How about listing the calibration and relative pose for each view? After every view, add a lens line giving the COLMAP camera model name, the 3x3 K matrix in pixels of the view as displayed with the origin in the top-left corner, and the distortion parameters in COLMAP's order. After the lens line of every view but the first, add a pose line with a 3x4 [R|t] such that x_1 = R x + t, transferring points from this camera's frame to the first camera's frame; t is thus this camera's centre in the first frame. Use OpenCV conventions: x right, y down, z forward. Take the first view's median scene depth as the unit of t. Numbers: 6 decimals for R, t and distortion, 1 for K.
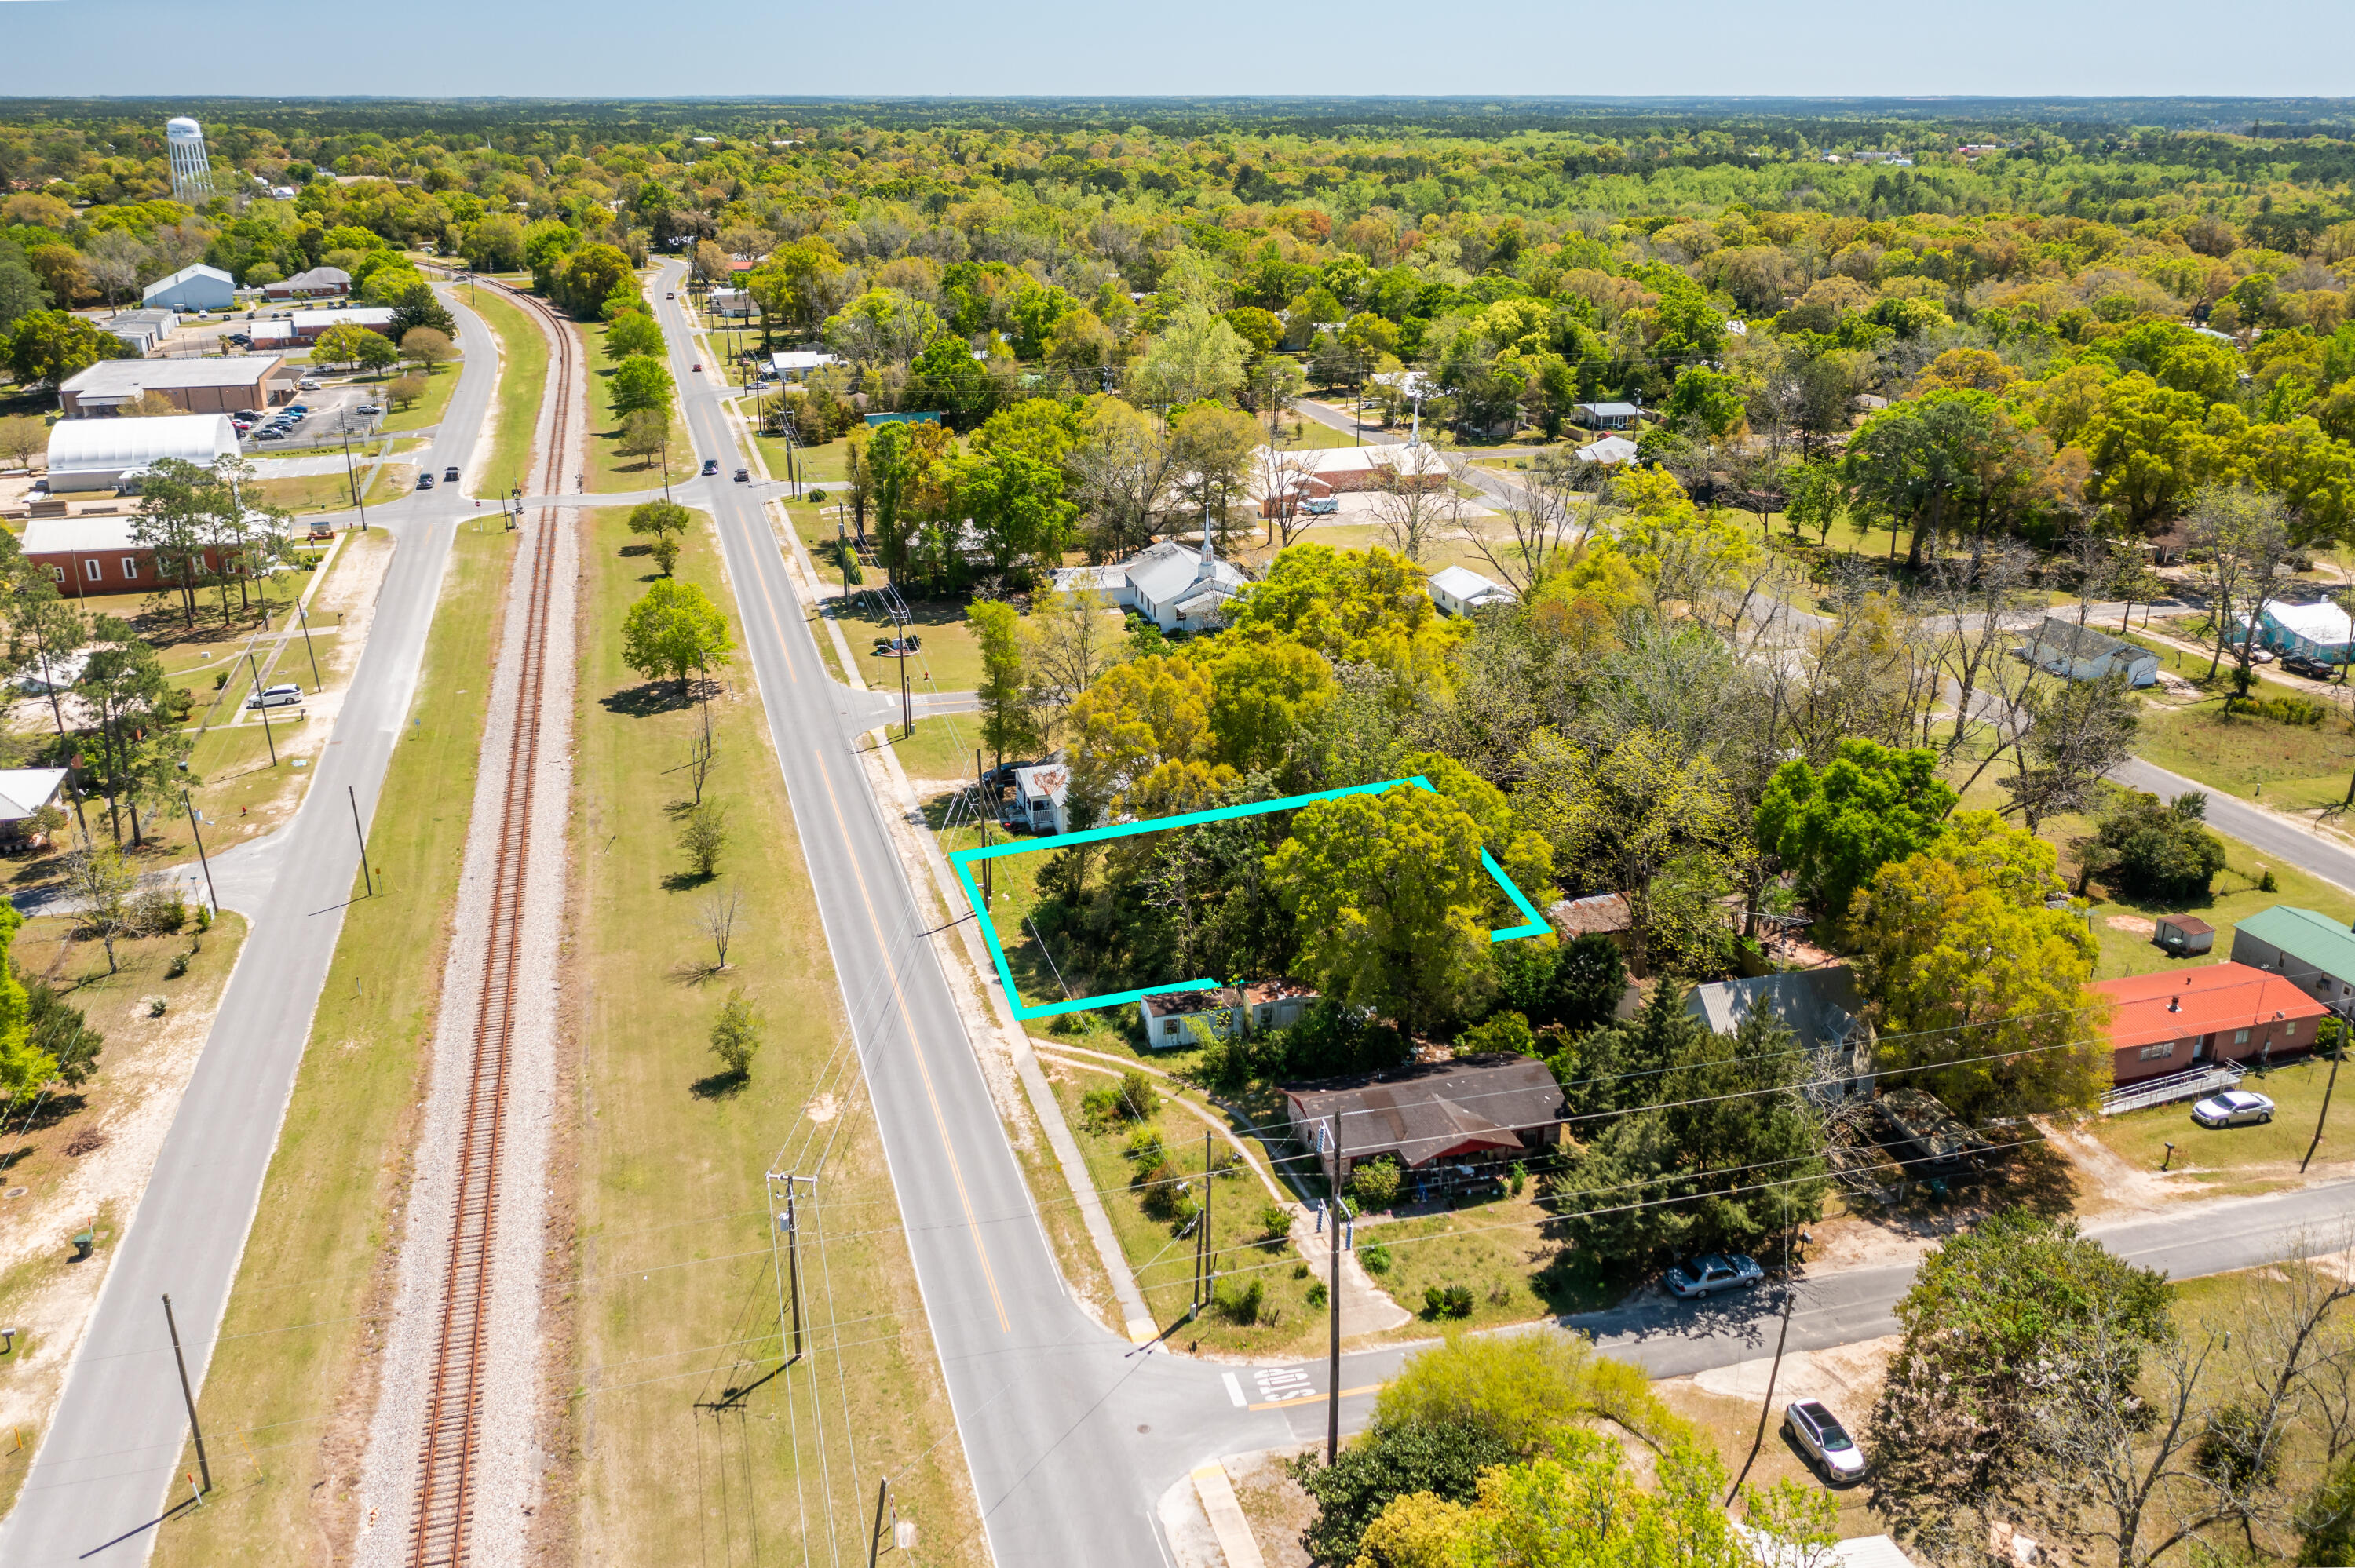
lens RADIAL K [[1876.3, 0, 1177.5], [0, 1876.3, 784.0], [0, 0, 1]] dist [-0.007213, 0.003609]
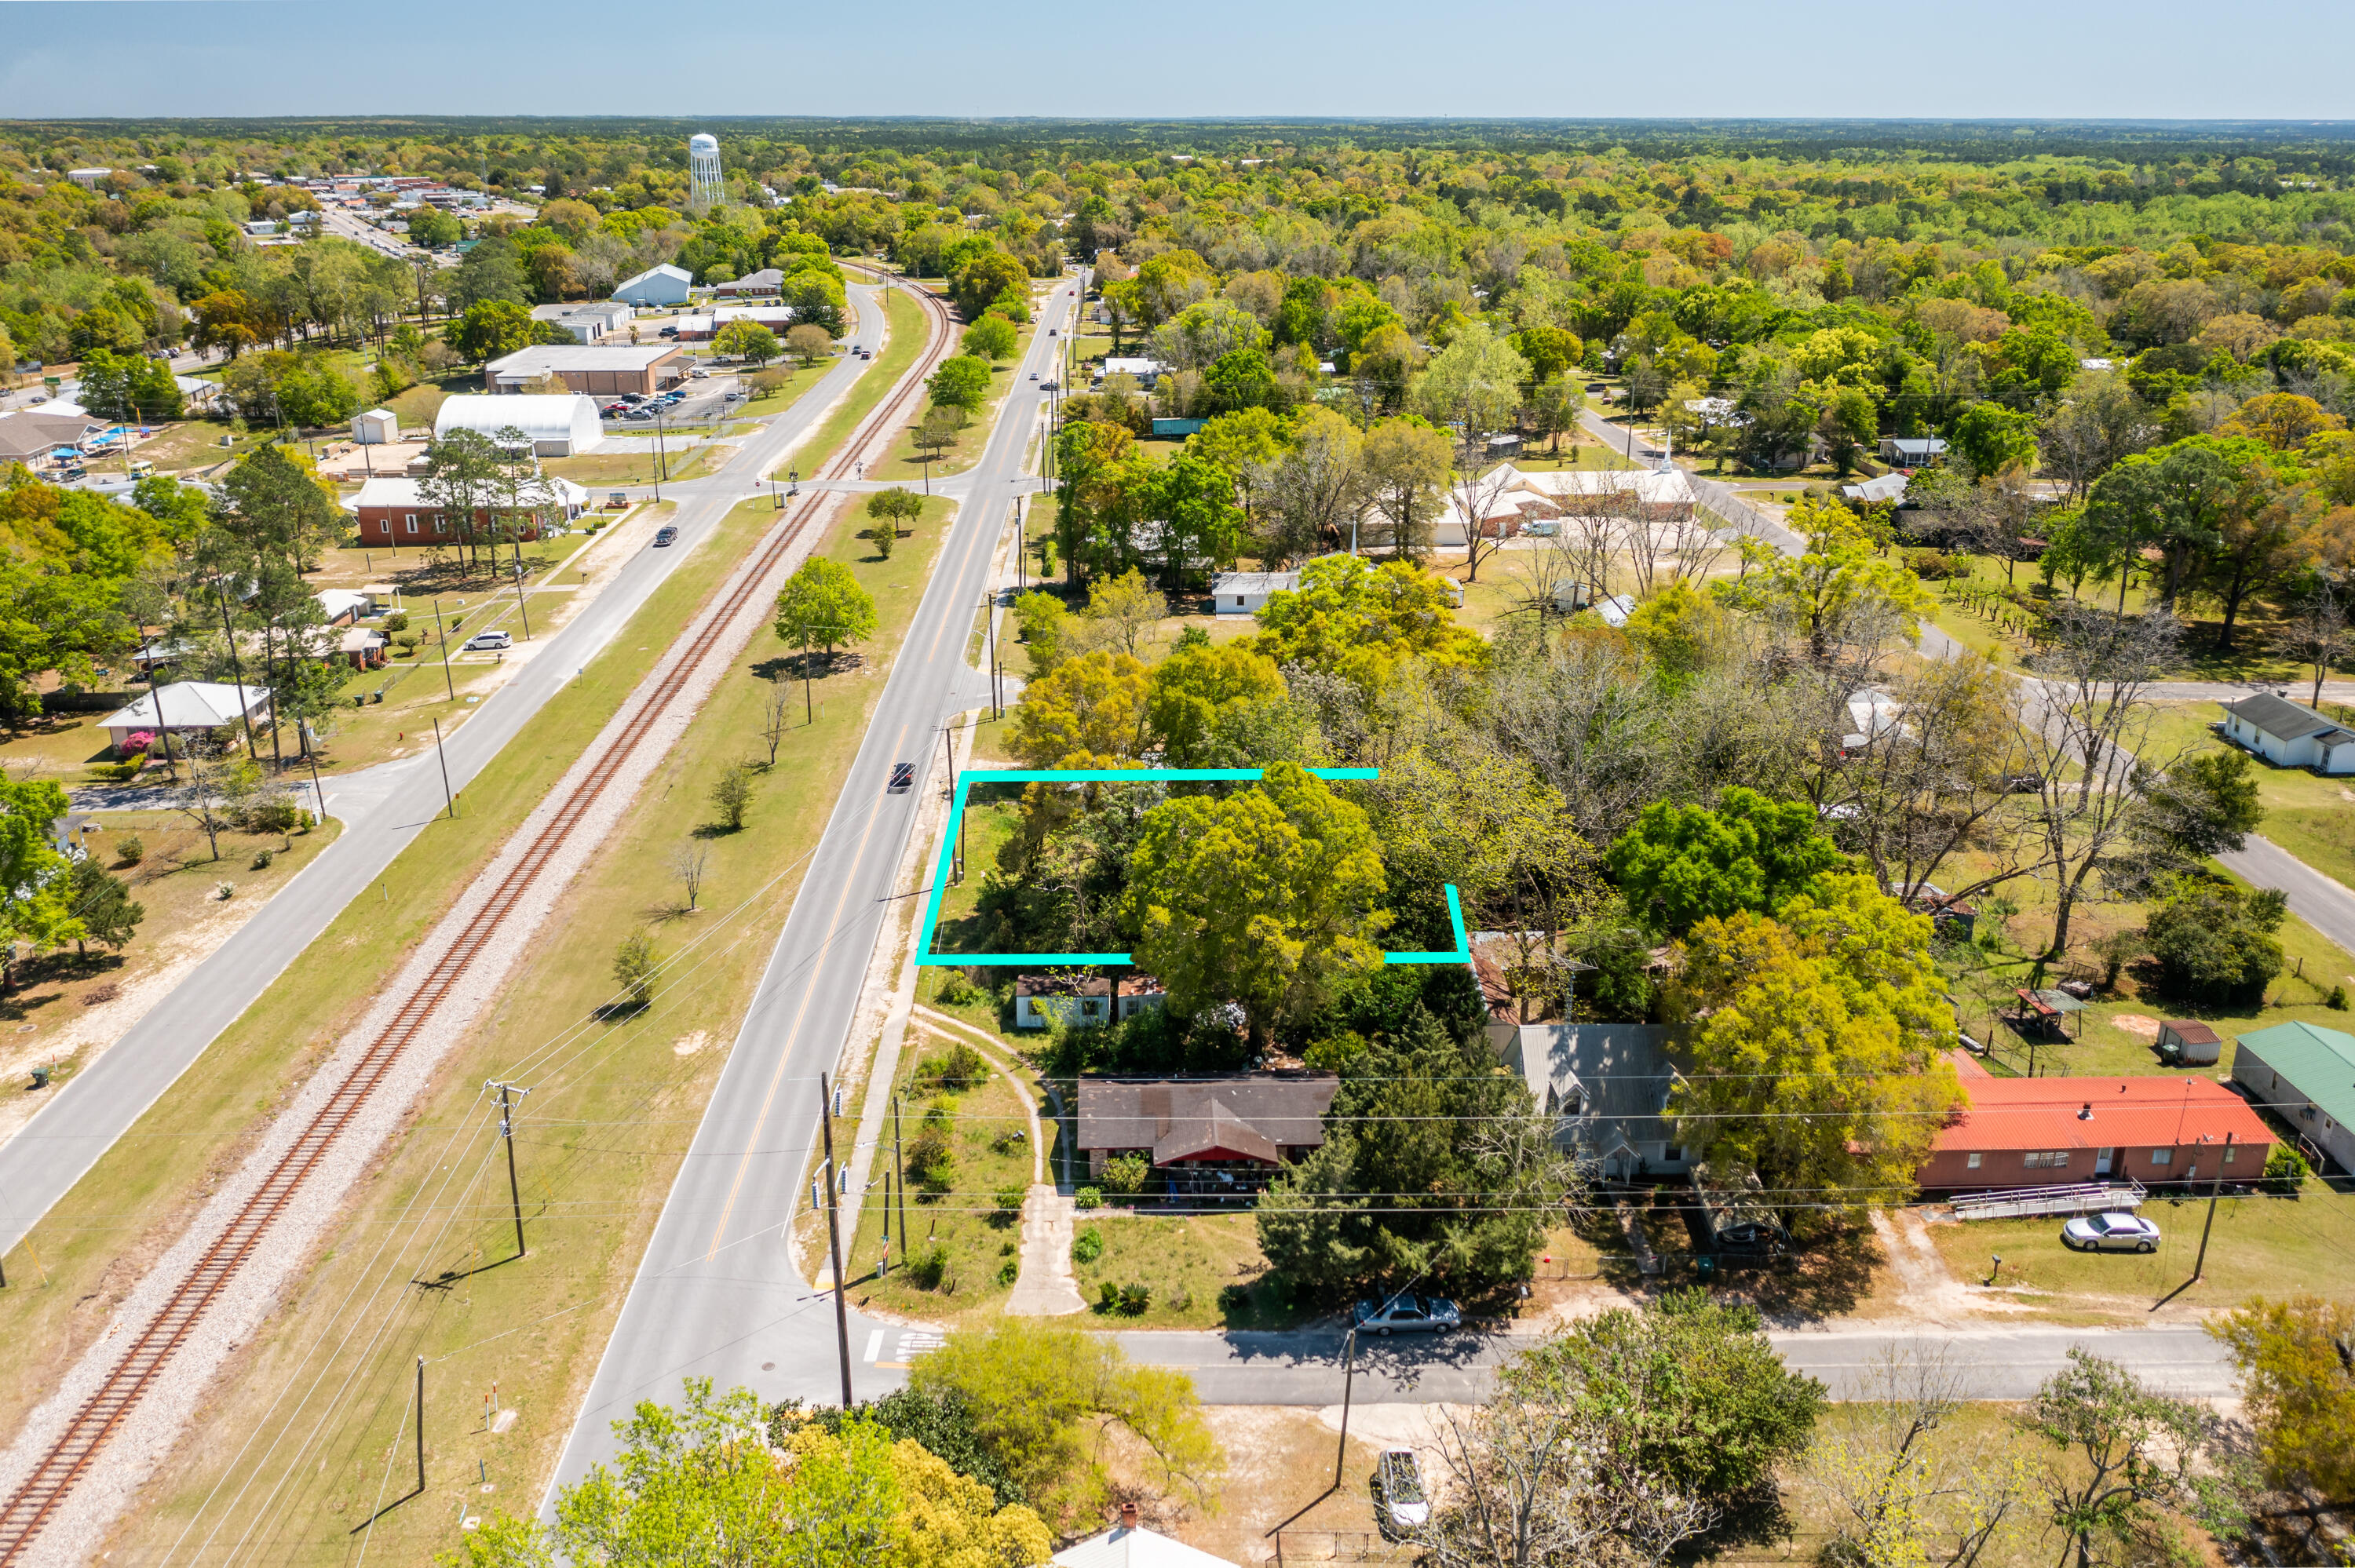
lens RADIAL K [[1850.9, 0, 1177.5], [0, 1850.9, 784.0], [0, 0, 1]] dist [-0.009703, 0.008650]
pose [[0.967756, 0.086864, -0.236436, 0.185036], [-0.088234, 0.996088, 0.004798, -0.002973], [0.235928, 0.016219, 0.971635, 0.018250]]
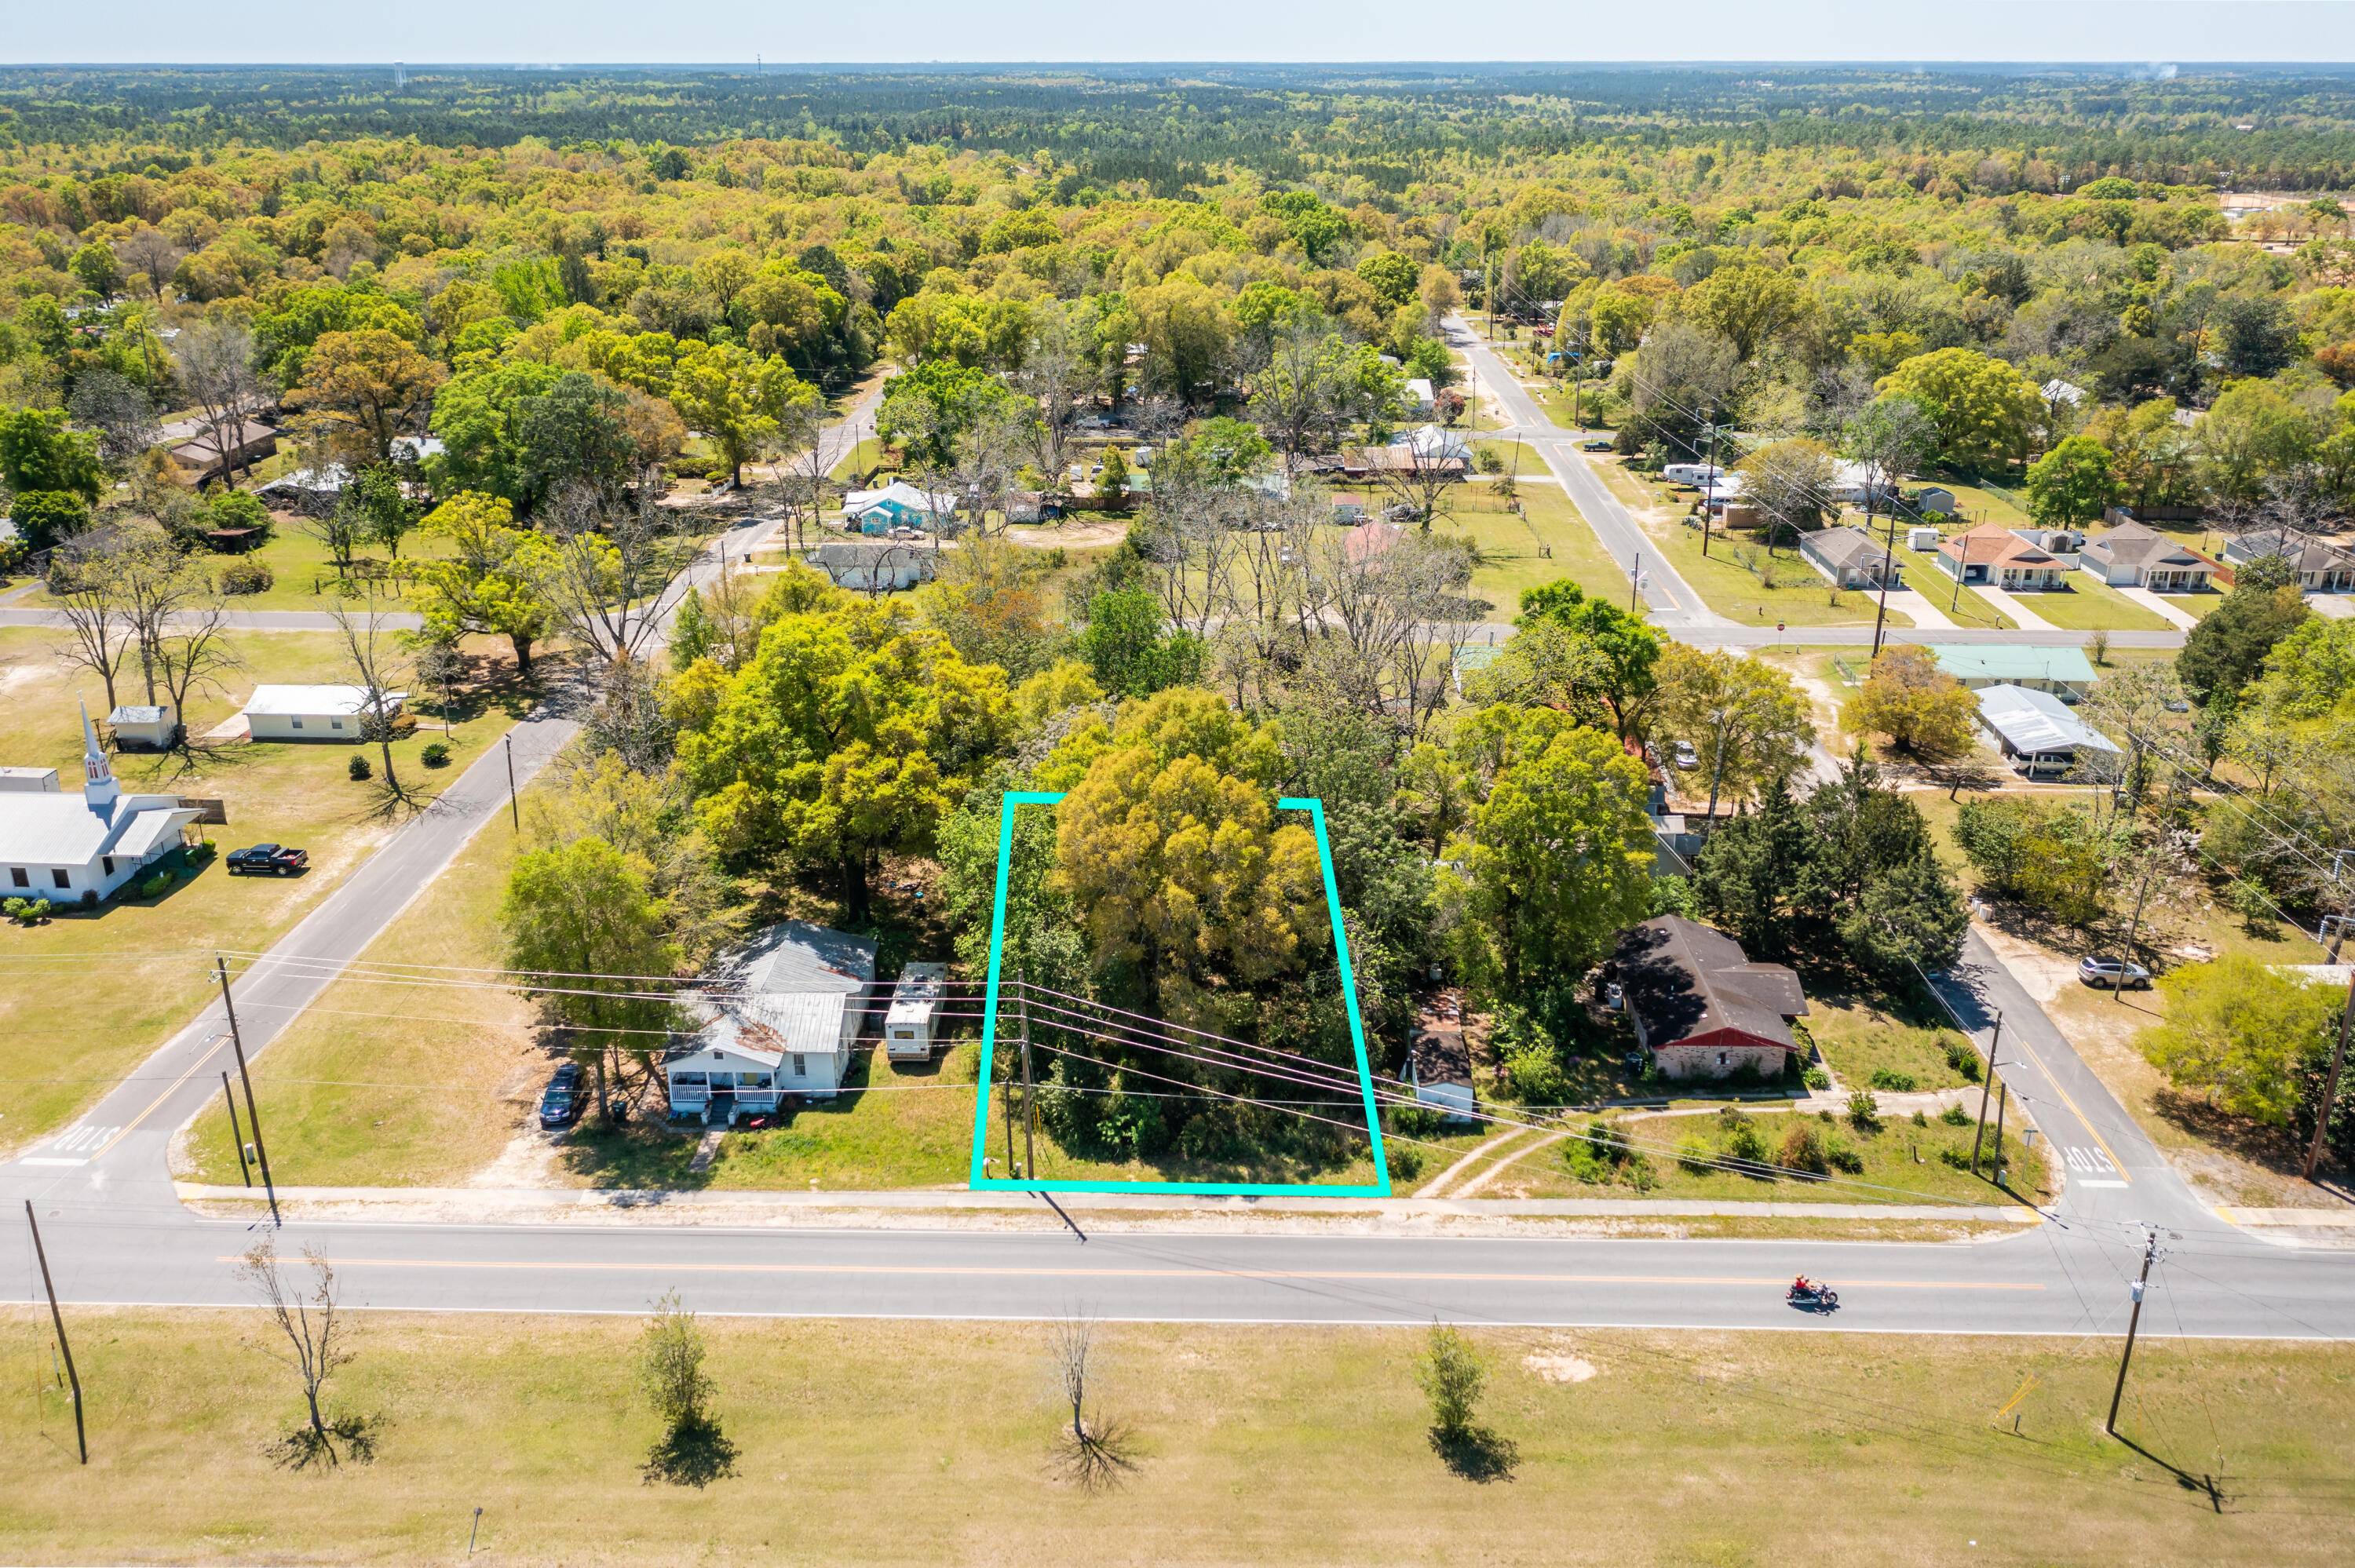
lens RADIAL K [[1850.9, 0, 1177.5], [0, 1850.9, 784.0], [0, 0, 1]] dist [-0.009703, 0.008650]
pose [[0.304039, -0.348528, 0.886617, -0.479917], [0.329512, 0.911704, 0.245393, -0.165188], [-0.893858, 0.217542, 0.392037, 0.457756]]
